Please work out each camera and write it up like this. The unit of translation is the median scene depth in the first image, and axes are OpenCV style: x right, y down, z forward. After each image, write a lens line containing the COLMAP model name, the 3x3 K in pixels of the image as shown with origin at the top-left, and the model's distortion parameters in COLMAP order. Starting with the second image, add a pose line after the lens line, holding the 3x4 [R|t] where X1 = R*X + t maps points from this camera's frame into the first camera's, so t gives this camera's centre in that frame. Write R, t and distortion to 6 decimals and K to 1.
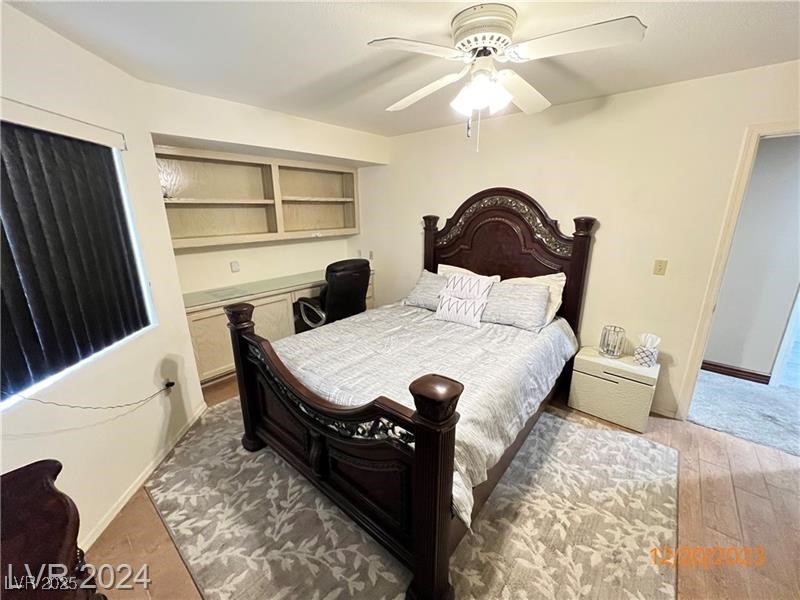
lens RADIAL K [[323.3, 0, 392.6], [0, 323.3, 302.4], [0, 0, 1]] dist [-0.005456, 0.000585]
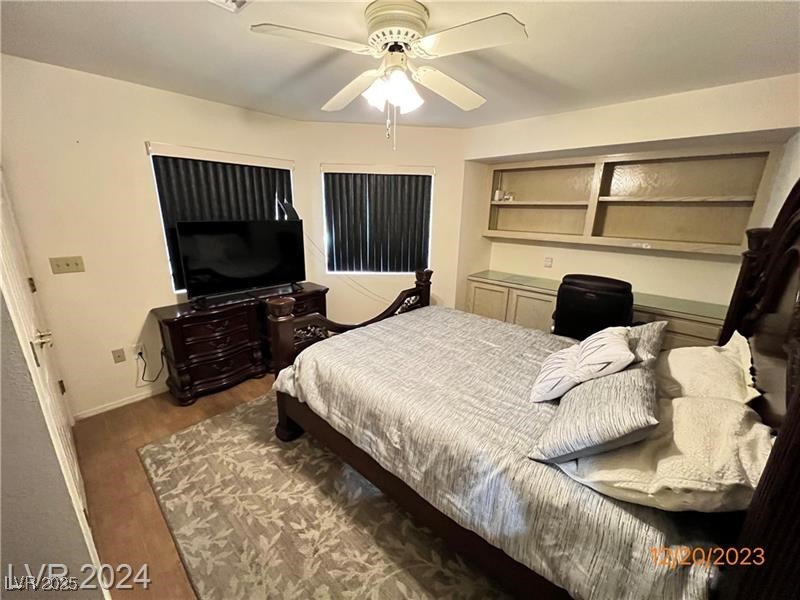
lens RADIAL K [[320.0, 0, 401.7], [0, 320.0, 297.8], [0, 0, 1]] dist [-0.004396, 0.000142]
pose [[-0.024361, 0.274317, -0.961331, 1.141701], [-0.290006, 0.918326, 0.269394, -0.278356], [0.956715, 0.285355, 0.057182, 0.933509]]
